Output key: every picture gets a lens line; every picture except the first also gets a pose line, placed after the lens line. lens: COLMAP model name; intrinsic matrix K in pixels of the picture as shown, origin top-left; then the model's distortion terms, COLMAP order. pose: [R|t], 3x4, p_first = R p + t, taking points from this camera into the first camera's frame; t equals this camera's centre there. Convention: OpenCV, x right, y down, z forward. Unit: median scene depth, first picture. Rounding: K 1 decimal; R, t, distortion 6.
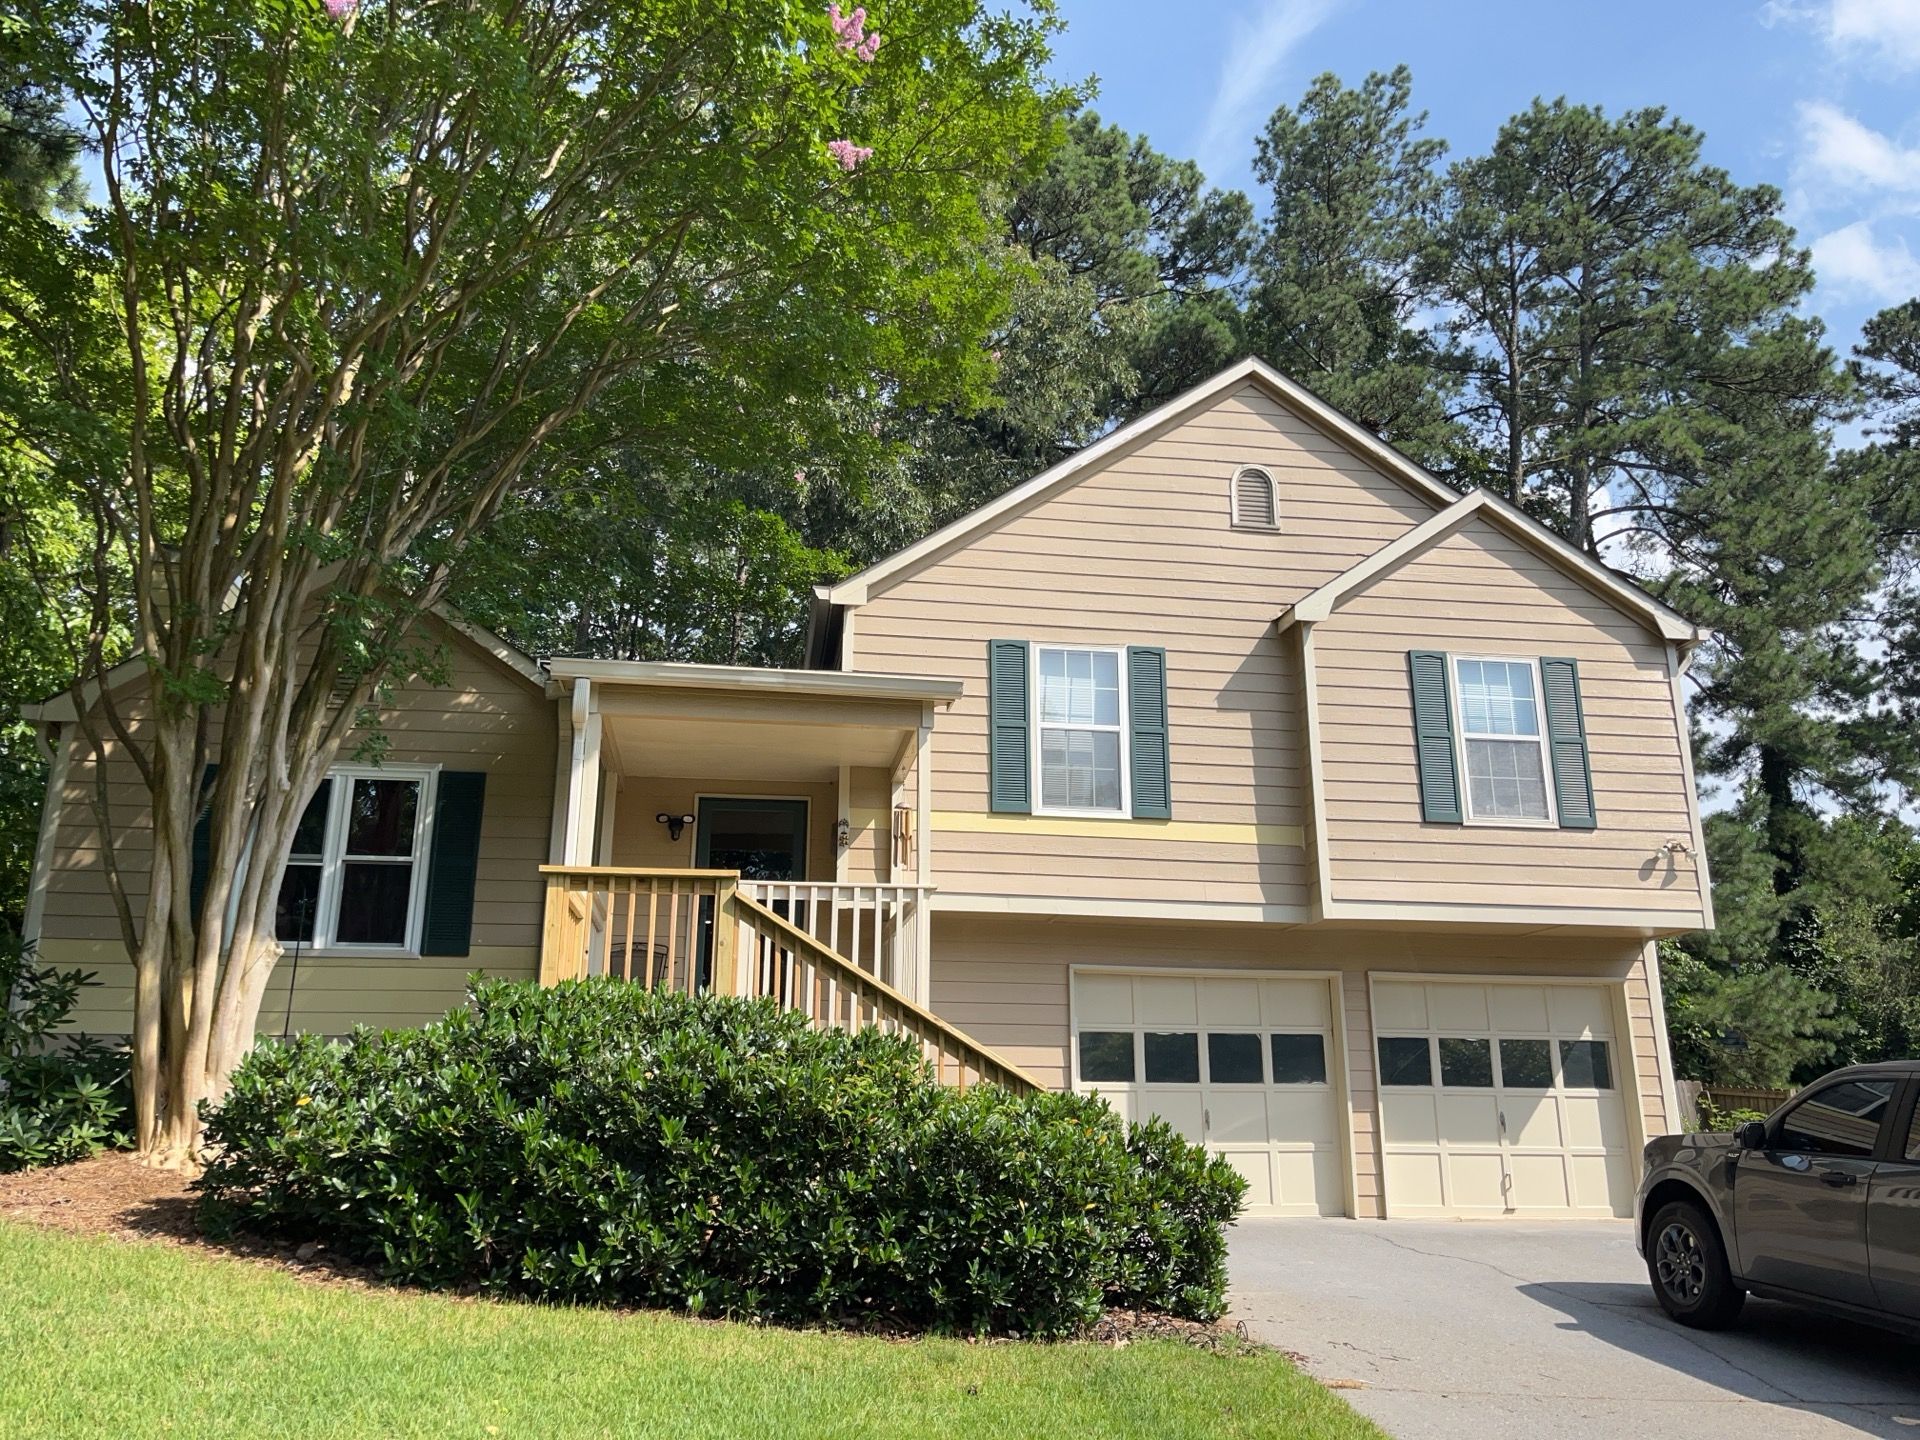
lens RADIAL K [[1528.5, 0, 947.2], [0, 1528.5, 722.2], [0, 0, 1]] dist [0.075692, -0.095846]
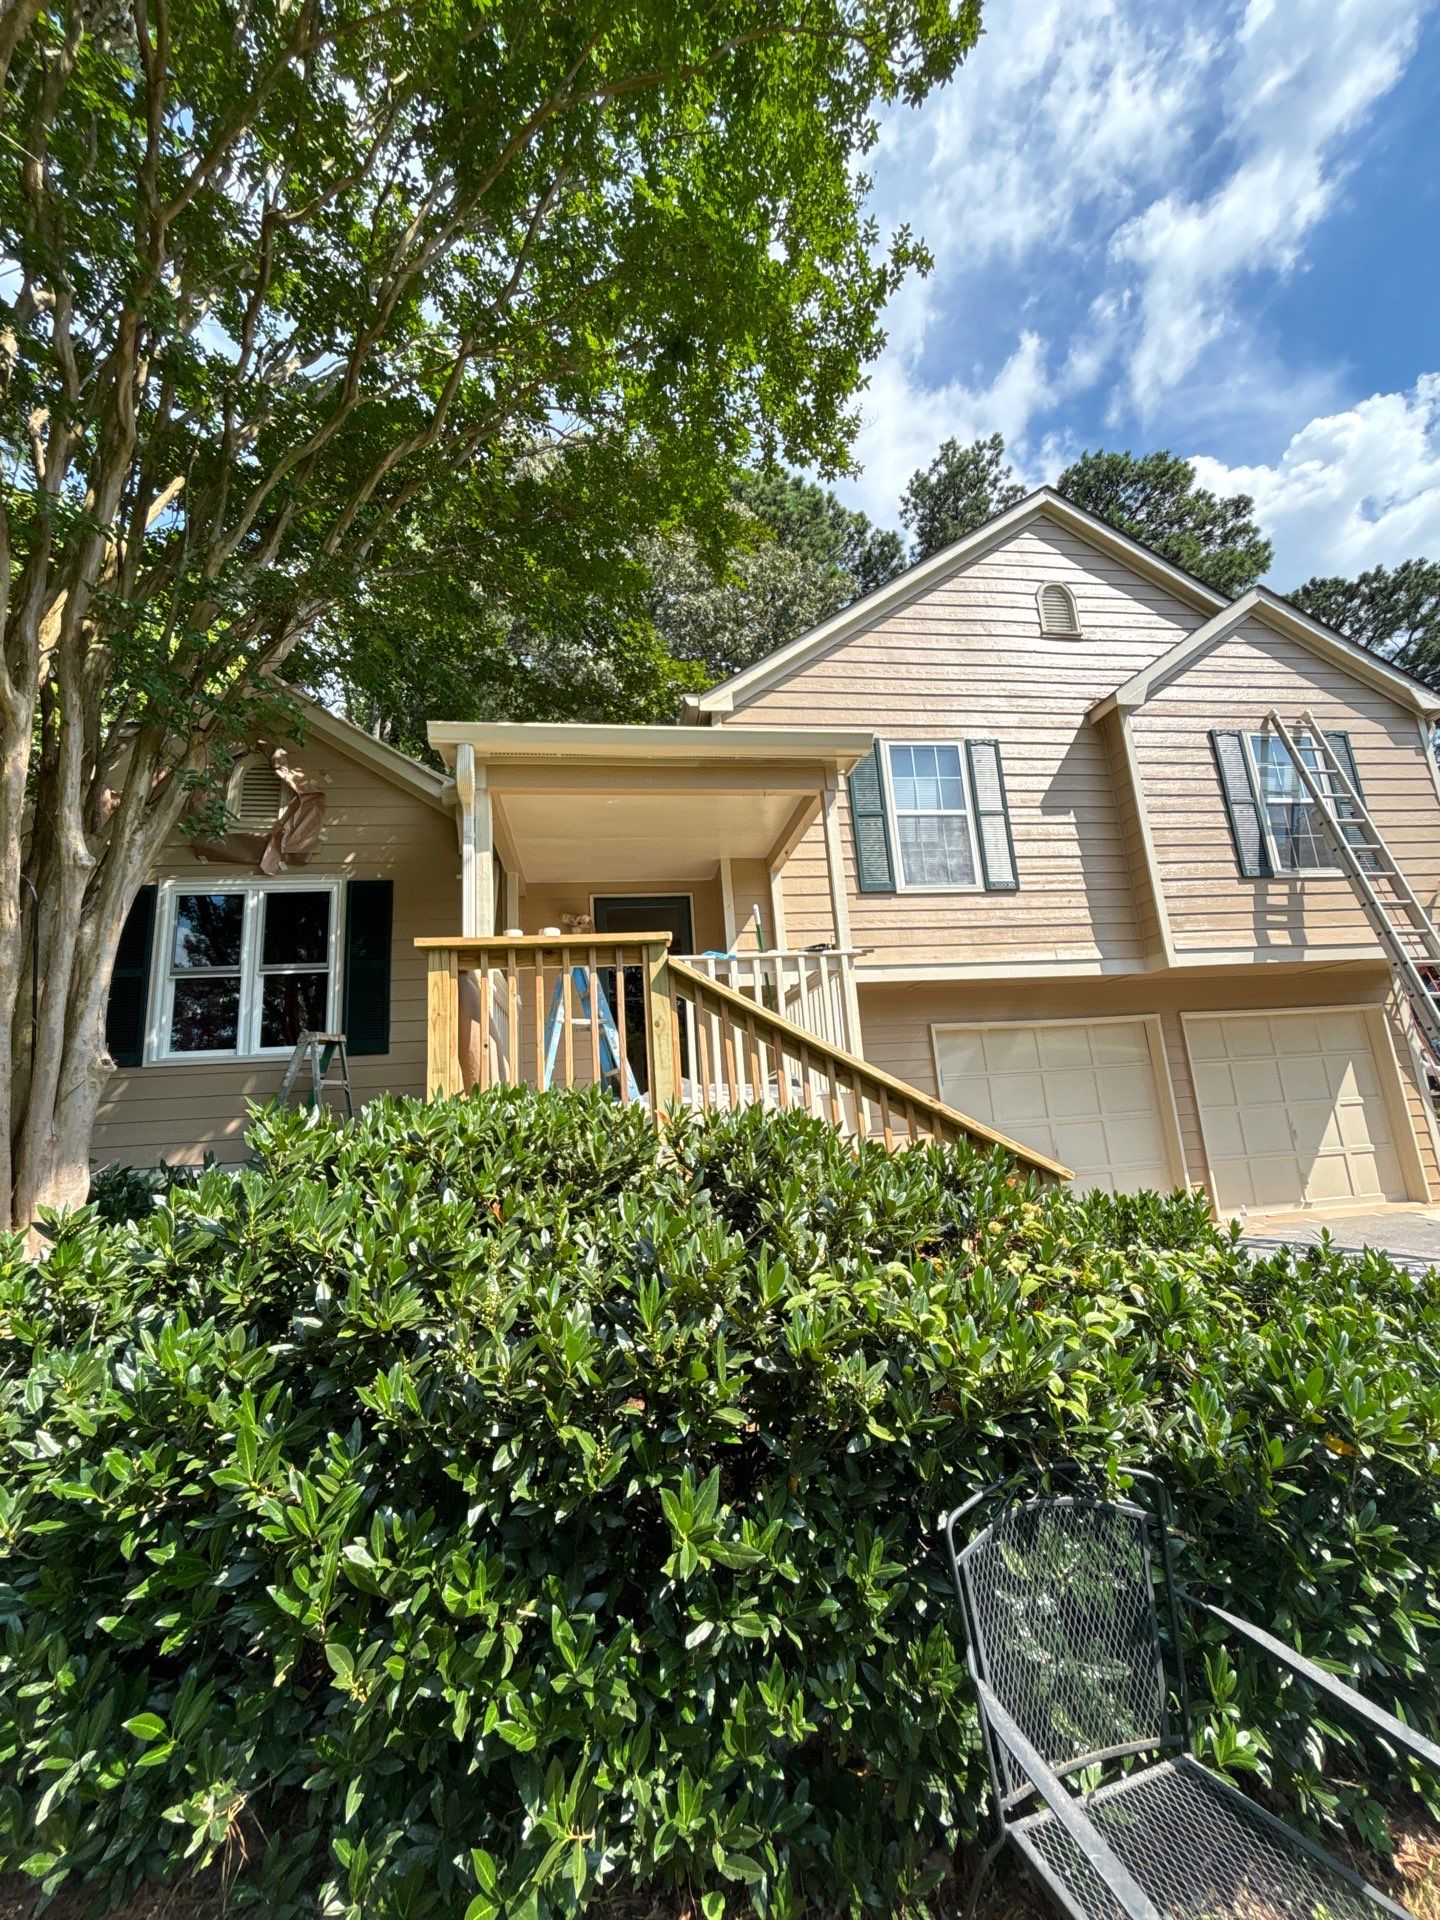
lens RADIAL K [[782.5, 0, 732.3], [0, 782.5, 994.4], [0, 0, 1]] dist [0.021222, -0.000115]
pose [[0.997294, -0.064832, 0.034658, -0.085517], [0.060513, 0.991665, 0.113750, 0.059871], [-0.041744, -0.111345, 0.992905, 0.422322]]
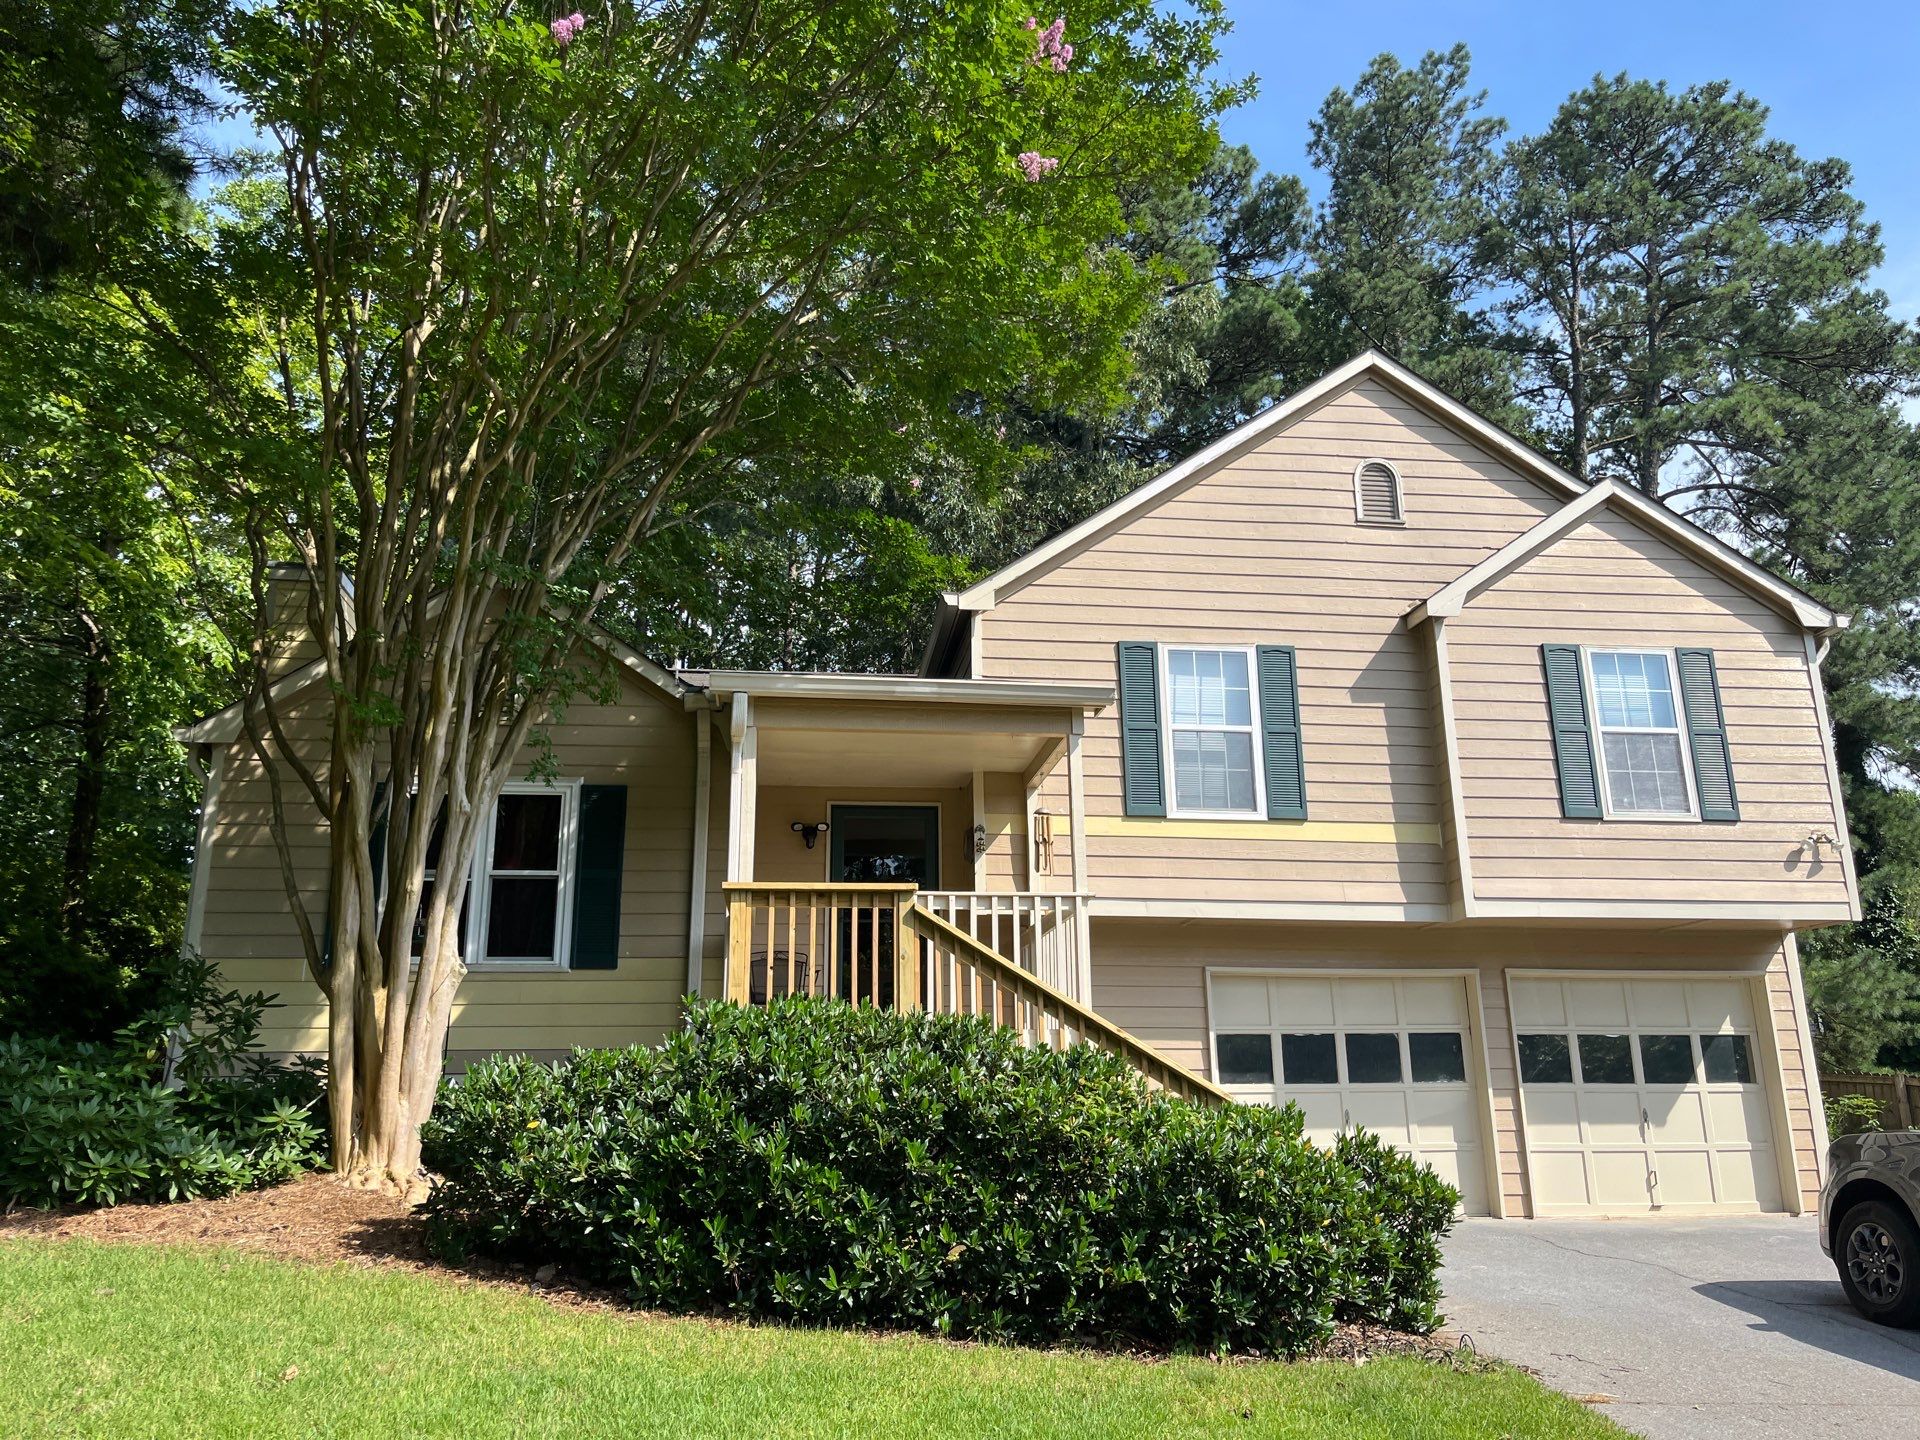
lens RADIAL K [[1528.5, 0, 945.1], [0, 1528.5, 724.2], [0, 0, 1]] dist [0.075692, -0.095846]
pose [[0.999703, -0.018750, -0.015545, -0.071303], [0.018882, 0.999787, 0.008393, -0.010908], [0.015384, -0.008684, 0.999844, 0.001533]]
